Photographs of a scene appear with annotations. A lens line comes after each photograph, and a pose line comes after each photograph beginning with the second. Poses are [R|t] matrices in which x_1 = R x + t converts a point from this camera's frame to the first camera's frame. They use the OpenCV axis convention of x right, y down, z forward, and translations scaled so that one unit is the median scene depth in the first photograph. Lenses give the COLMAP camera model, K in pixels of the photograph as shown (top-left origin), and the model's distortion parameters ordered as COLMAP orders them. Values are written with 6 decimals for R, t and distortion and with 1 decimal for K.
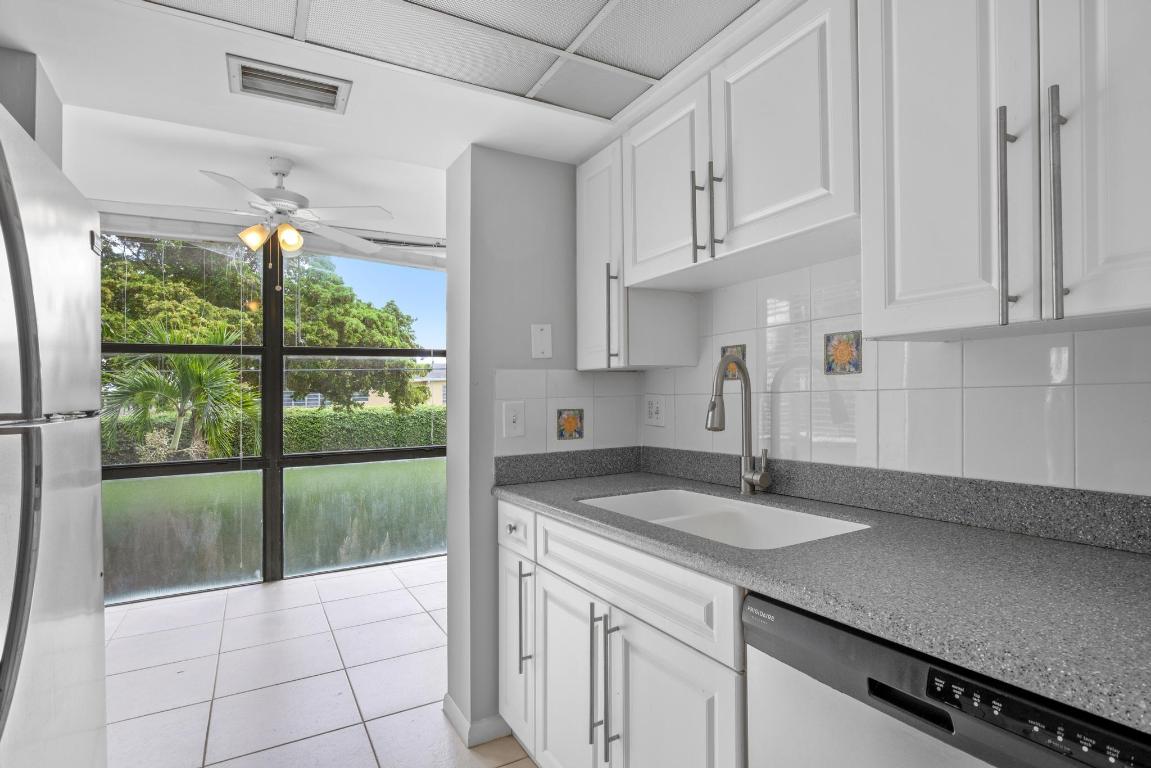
lens RADIAL K [[577.2, 0, 581.4], [0, 577.2, 387.6], [0, 0, 1]] dist [-0.012194, 0.000675]
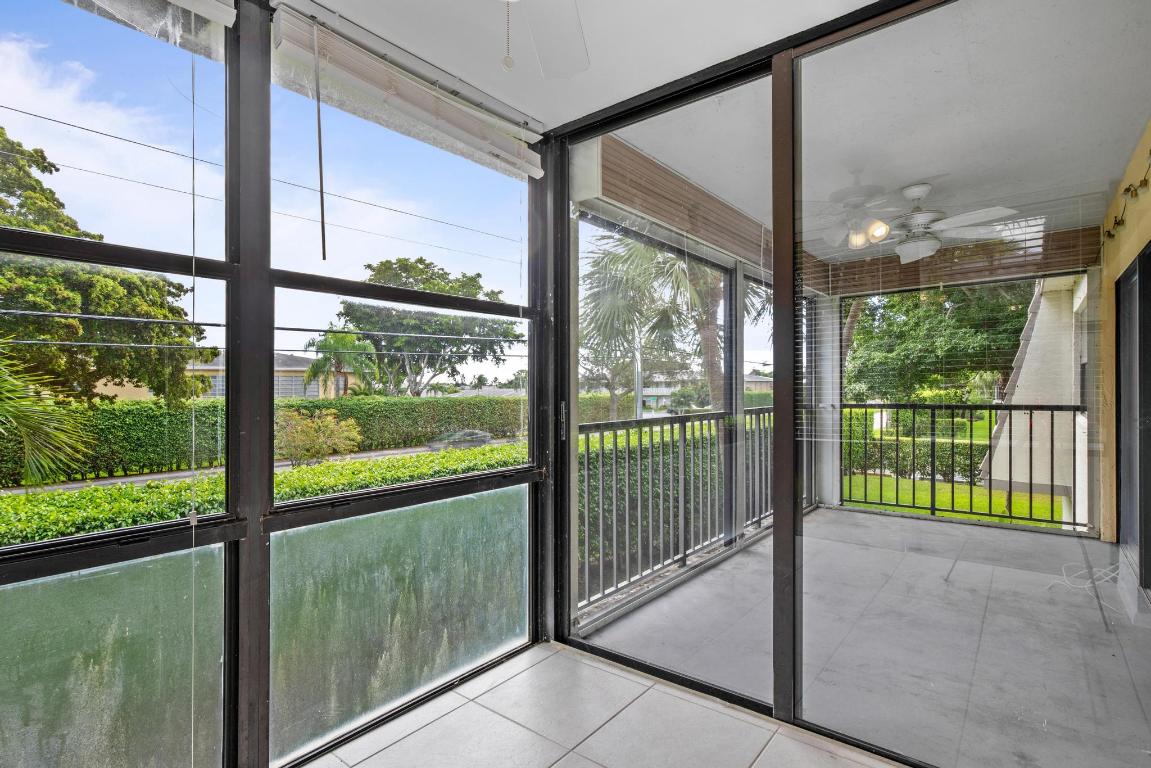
lens RADIAL K [[571.4, 0, 580.0], [0, 571.4, 389.7], [0, 0, 1]] dist [-0.014768, 0.013612]
pose [[0.929580, 0.009050, 0.368509, -0.429046], [-0.013853, 0.999850, 0.010391, 0.015886], [-0.368360, -0.014764, 0.929566, 0.459829]]
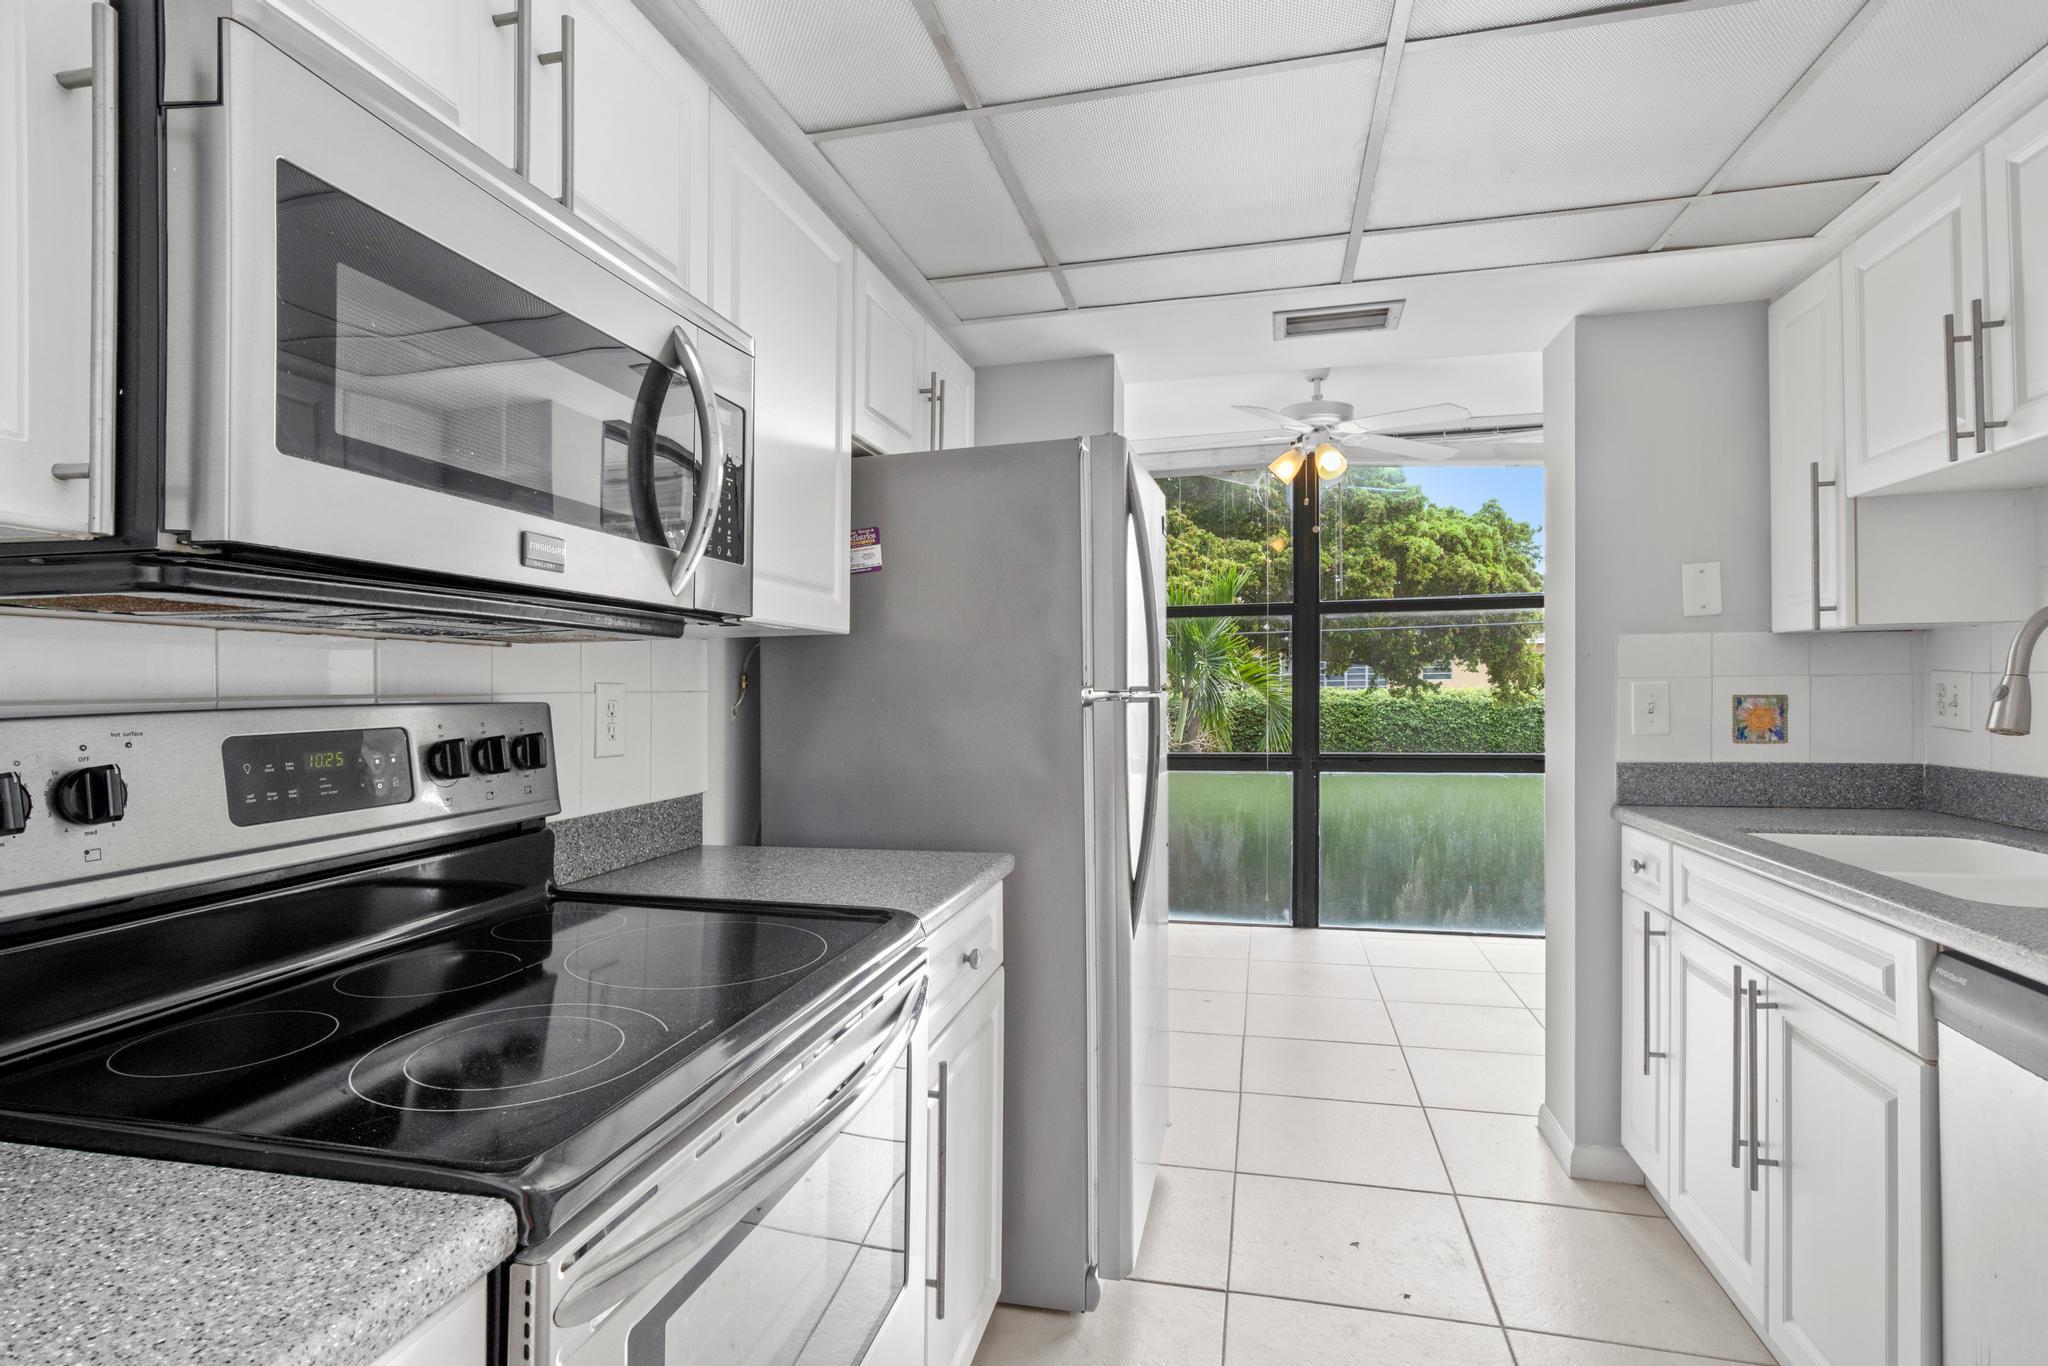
lens RADIAL K [[1026.2, 0, 1006.1], [0, 1026.2, 677.2], [0, 0, 1]] dist [-0.034674, 0.018090]
pose [[0.720487, 0.008000, -0.693423, 0.074676], [0.006867, 0.999802, 0.018671, -0.004006], [0.693435, -0.018214, 0.720289, -0.168571]]
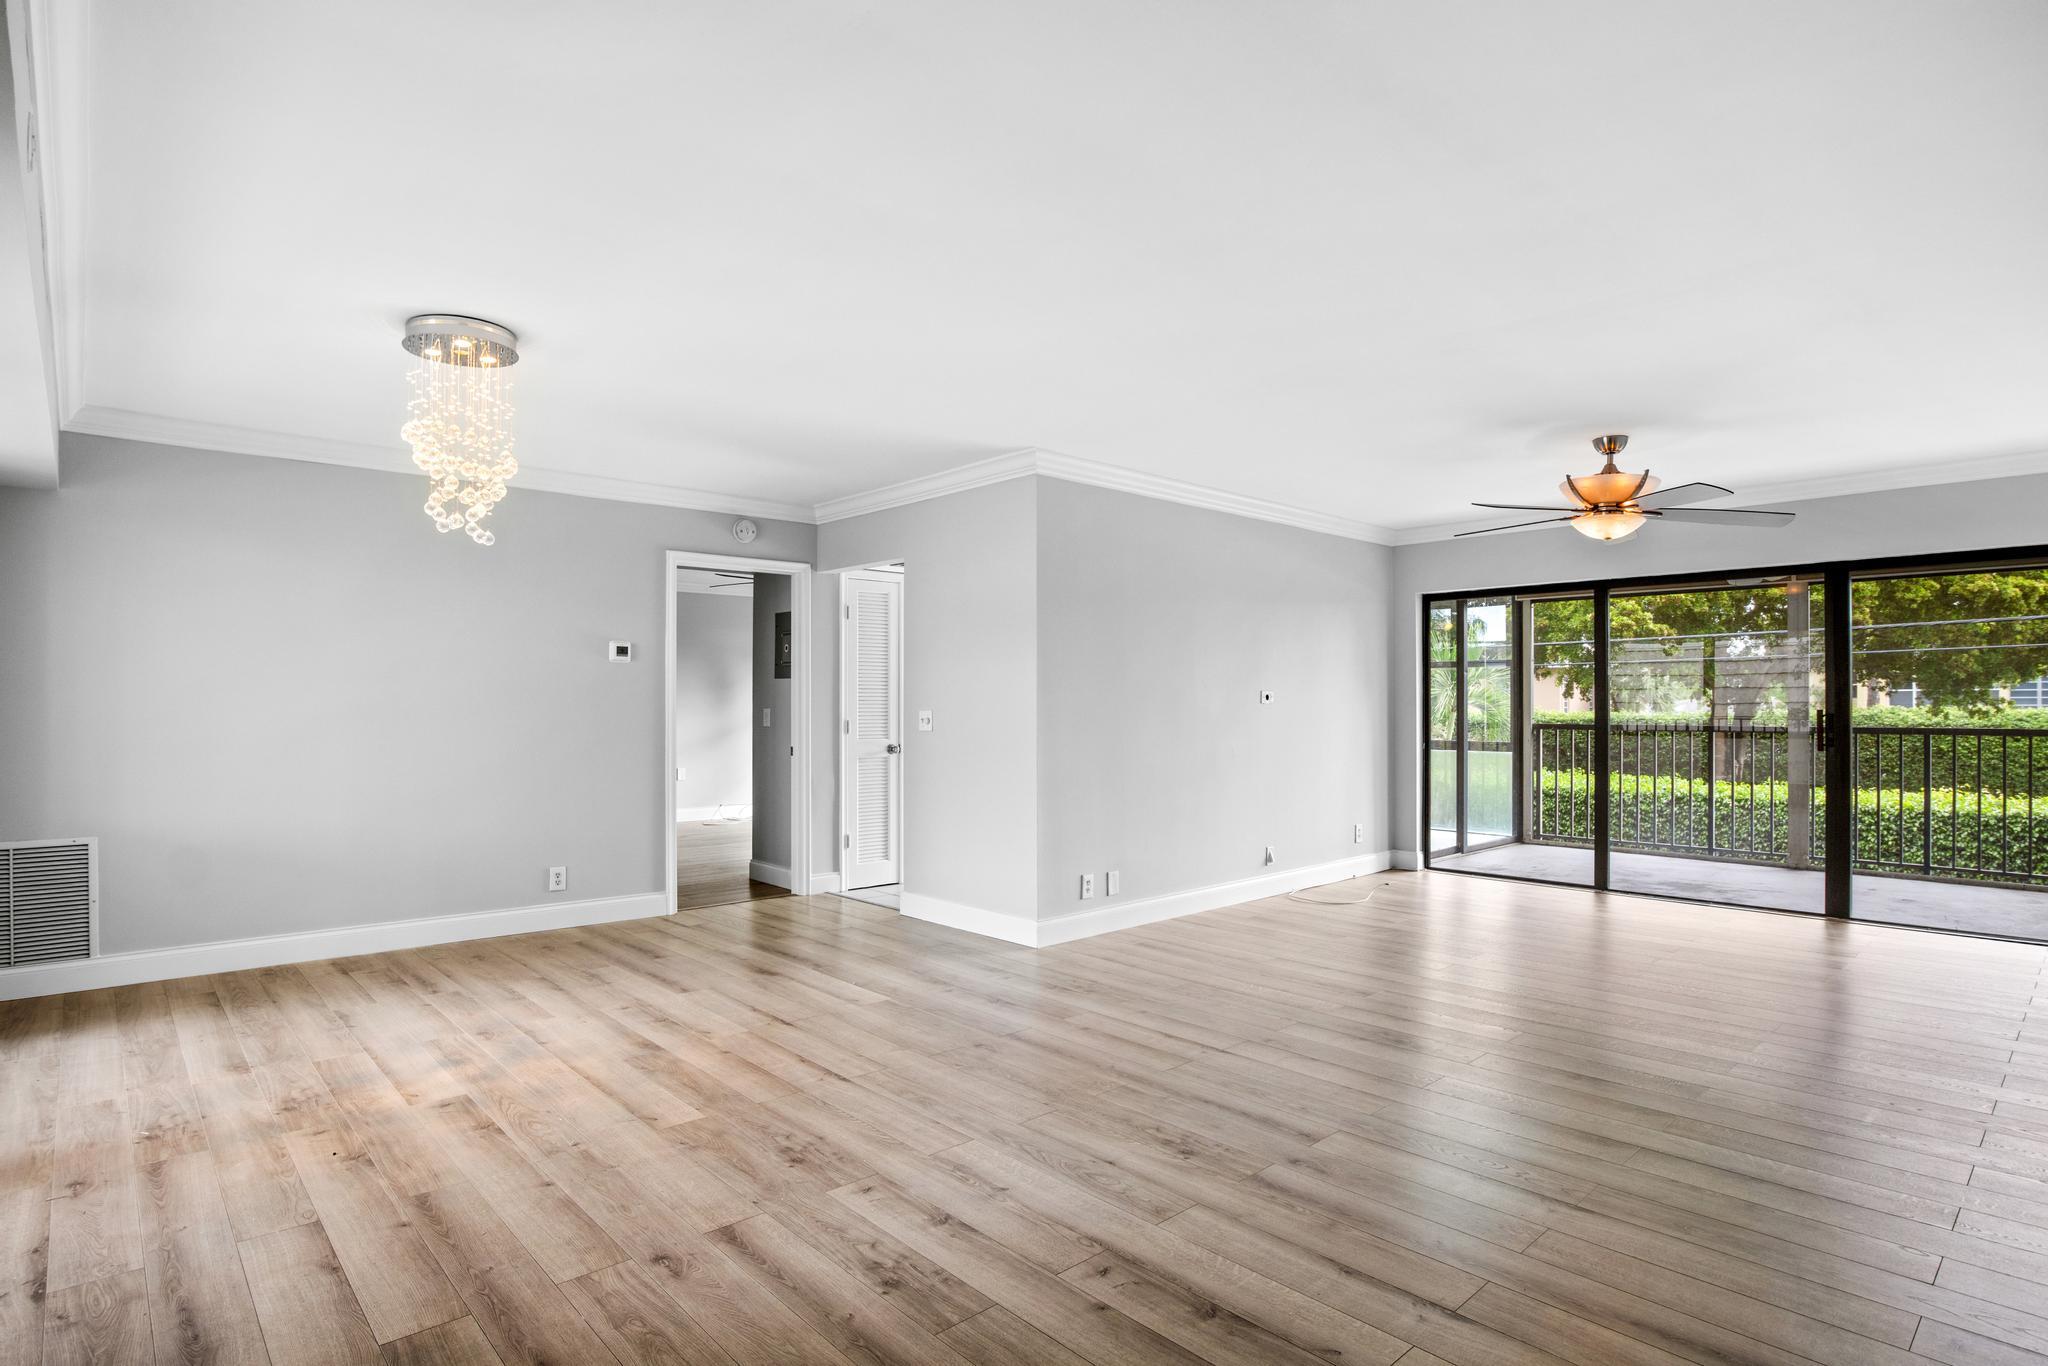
lens RADIAL K [[1054.1, 0, 1023.4], [0, 1054.1, 700.6], [0, 0, 1]] dist [-0.032933, 0.002154]
pose [[0.228712, 0.017498, -0.973337, 1.678000], [0.016710, 0.999621, 0.021897, -0.052027], [0.973351, -0.021273, 0.228333, -0.450987]]
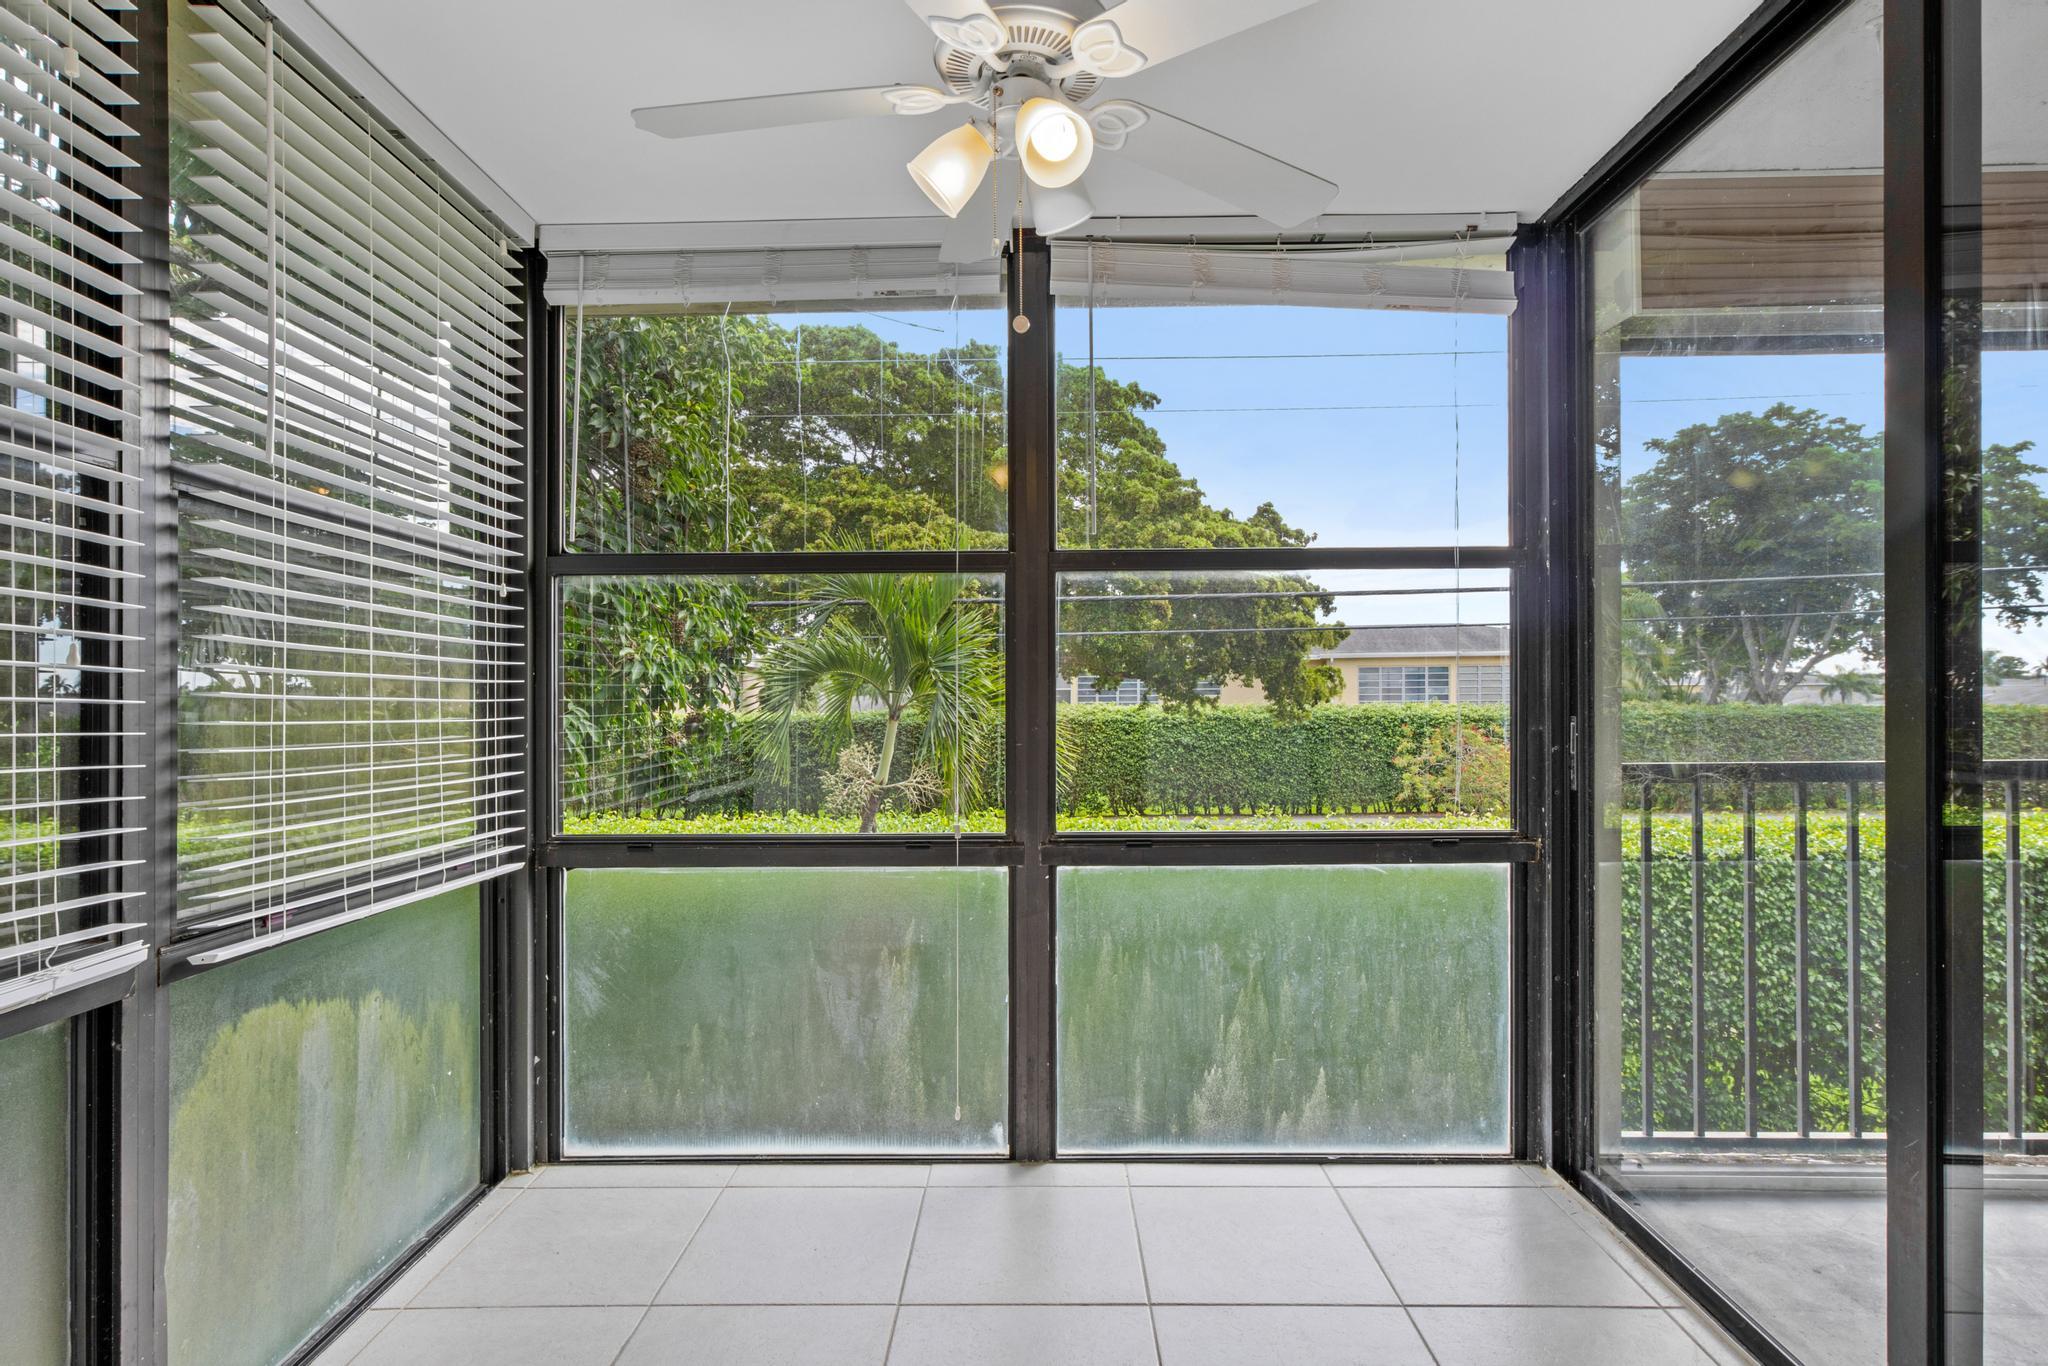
lens RADIAL K [[1053.1, 0, 1024.0], [0, 1053.1, 683.0], [0, 0, 1]] dist [-0.001439, 0.000486]
pose [[0.860008, 0.004041, -0.510265, -0.170036], [0.001315, 0.999948, 0.010135, 0.010151], [0.510279, -0.009387, 0.859958, 0.366193]]
